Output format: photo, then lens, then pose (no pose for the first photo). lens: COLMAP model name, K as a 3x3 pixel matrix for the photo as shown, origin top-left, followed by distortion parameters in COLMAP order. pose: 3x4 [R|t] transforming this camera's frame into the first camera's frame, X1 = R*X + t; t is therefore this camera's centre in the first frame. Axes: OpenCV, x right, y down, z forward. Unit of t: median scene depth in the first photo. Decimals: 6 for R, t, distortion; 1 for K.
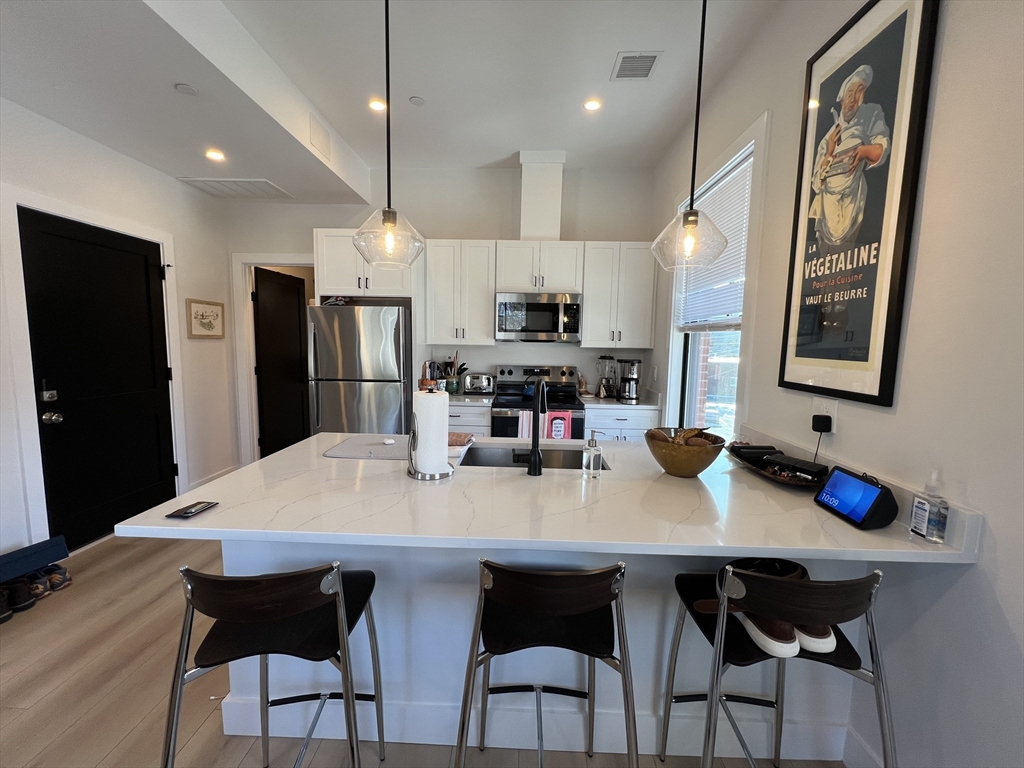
lens RADIAL K [[408.9, 0, 513.0], [0, 408.9, 384.9], [0, 0, 1]] dist [-0.002892, 0.000893]
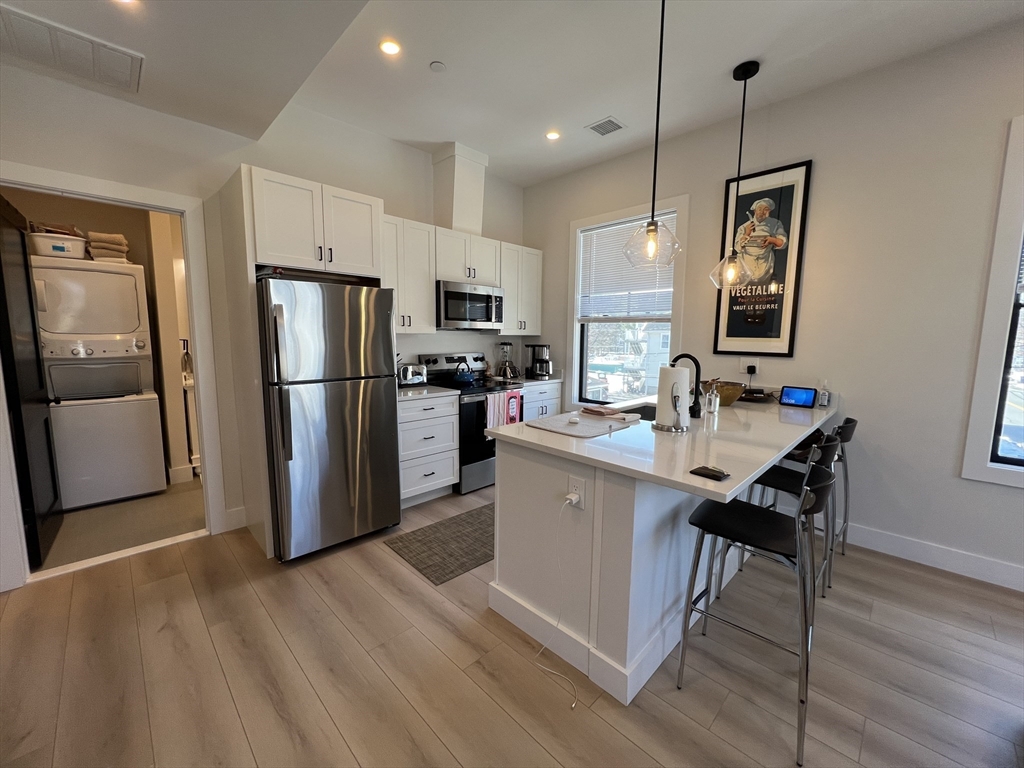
lens RADIAL K [[408.9, 0, 511.1], [0, 408.9, 383.7], [0, 0, 1]] dist [-0.002892, 0.000893]
pose [[0.689289, -0.095436, 0.718173, -1.322472], [0.079002, 0.995276, 0.056435, -0.038837], [-0.720166, 0.017837, 0.693573, 0.398871]]
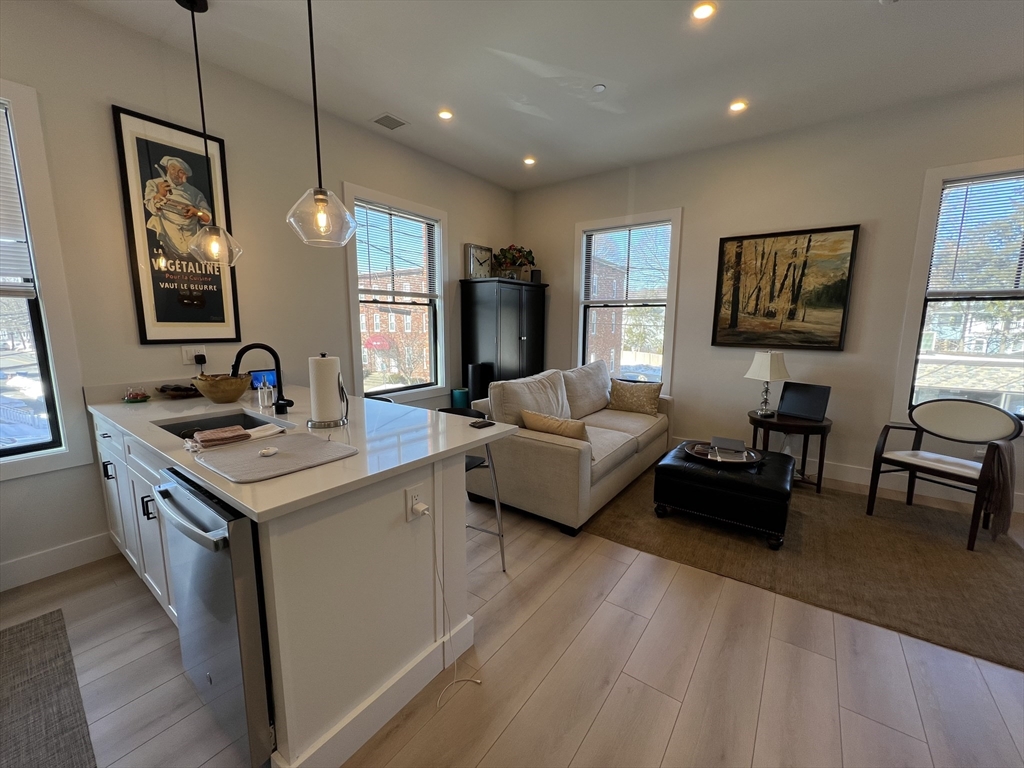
lens RADIAL K [[408.9, 0, 511.4], [0, 408.9, 383.8], [0, 0, 1]] dist [-0.002892, 0.000893]
pose [[-0.822047, -0.106494, 0.559373, -1.168876], [0.041611, 0.968495, 0.245534, -0.156667], [-0.567898, 0.225116, -0.791716, 1.443735]]
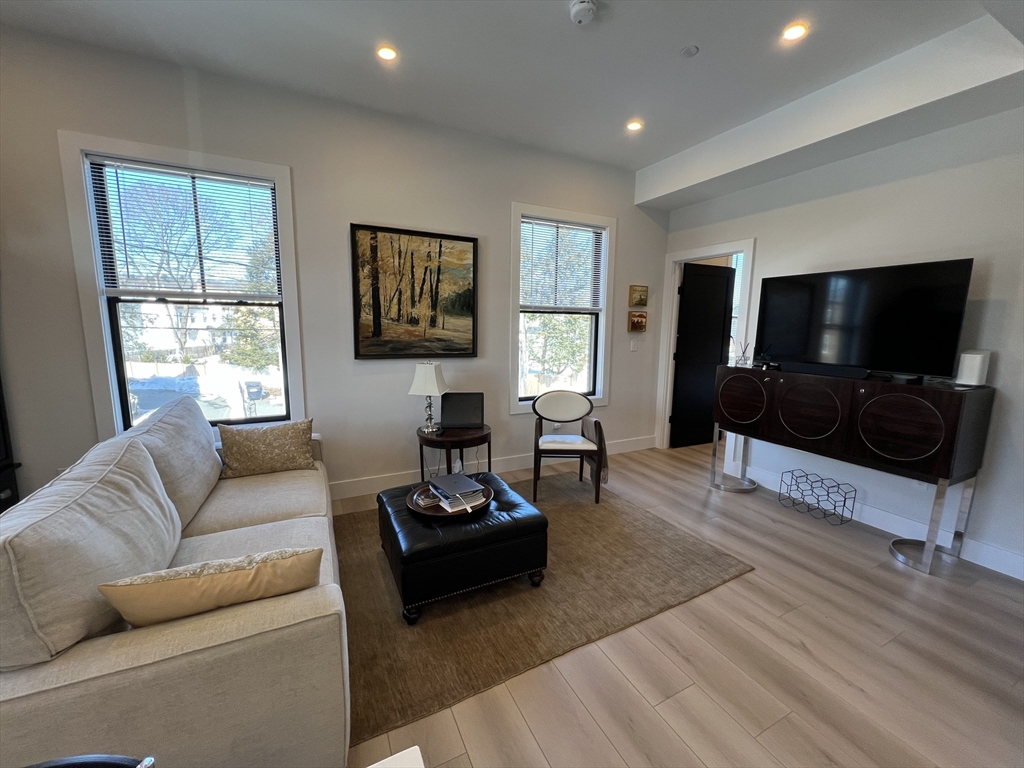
lens RADIAL K [[408.9, 0, 512.1], [0, 408.9, 385.5], [0, 0, 1]] dist [-0.002892, 0.000893]
pose [[-0.882531, 0.041054, -0.468459, -0.537901], [-0.076967, 0.970138, 0.230017, -0.112773], [0.463913, 0.239053, -0.853017, 0.840202]]
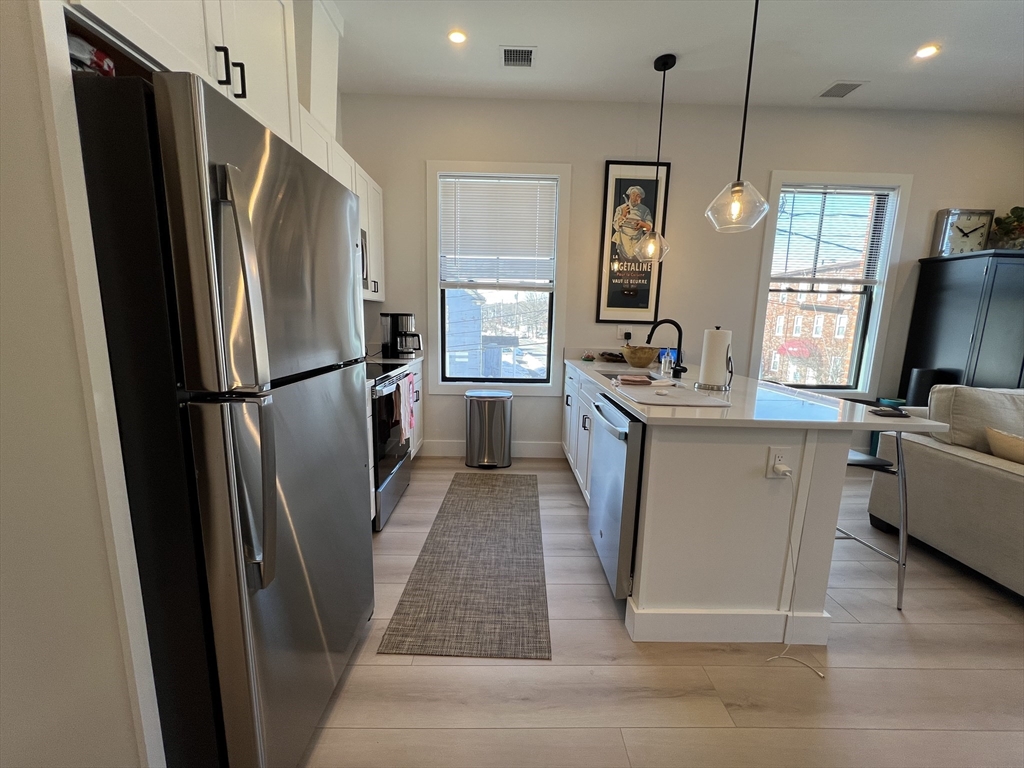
lens RADIAL K [[408.9, 0, 511.5], [0, 408.9, 384.4], [0, 0, 1]] dist [-0.002892, 0.000893]
pose [[-0.040025, -0.175809, 0.983610, -1.374890], [0.081967, 0.980504, 0.178589, -0.092896], [-0.995831, 0.087772, -0.024834, 1.525049]]
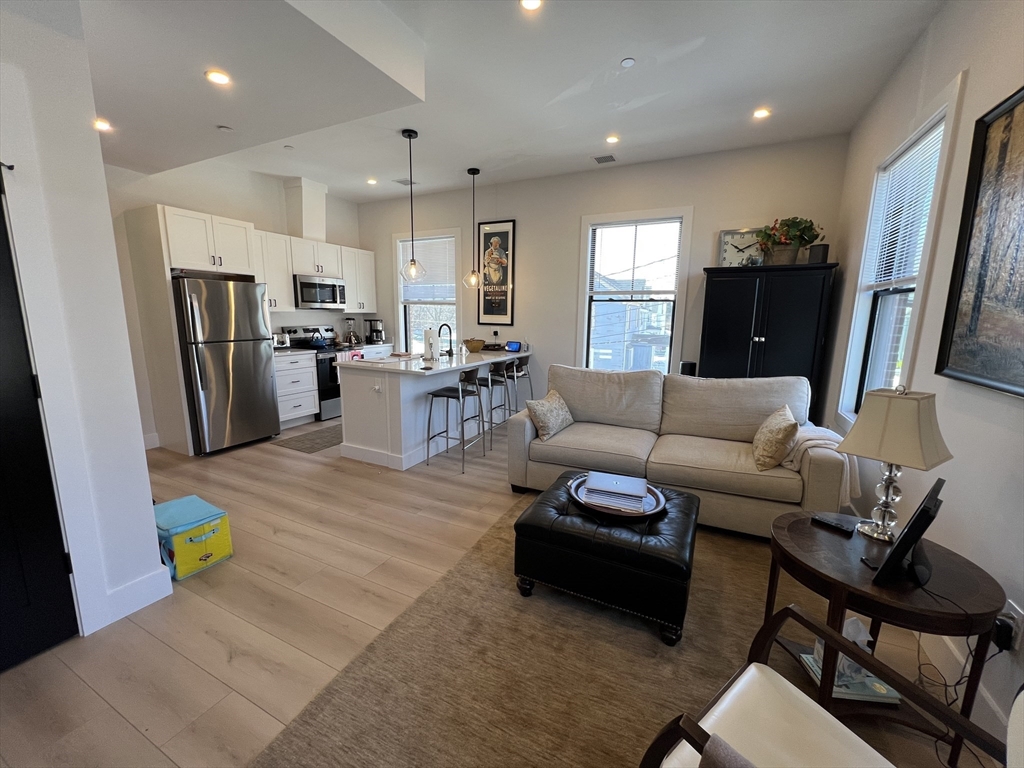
lens RADIAL K [[408.9, 0, 510.6], [0, 408.9, 384.5], [0, 0, 1]] dist [-0.002892, 0.000893]
pose [[0.418107, -0.167437, 0.892834, -2.151454], [0.089773, 0.985671, 0.142807, 0.032176], [-0.903951, 0.020443, 0.427147, -0.559435]]
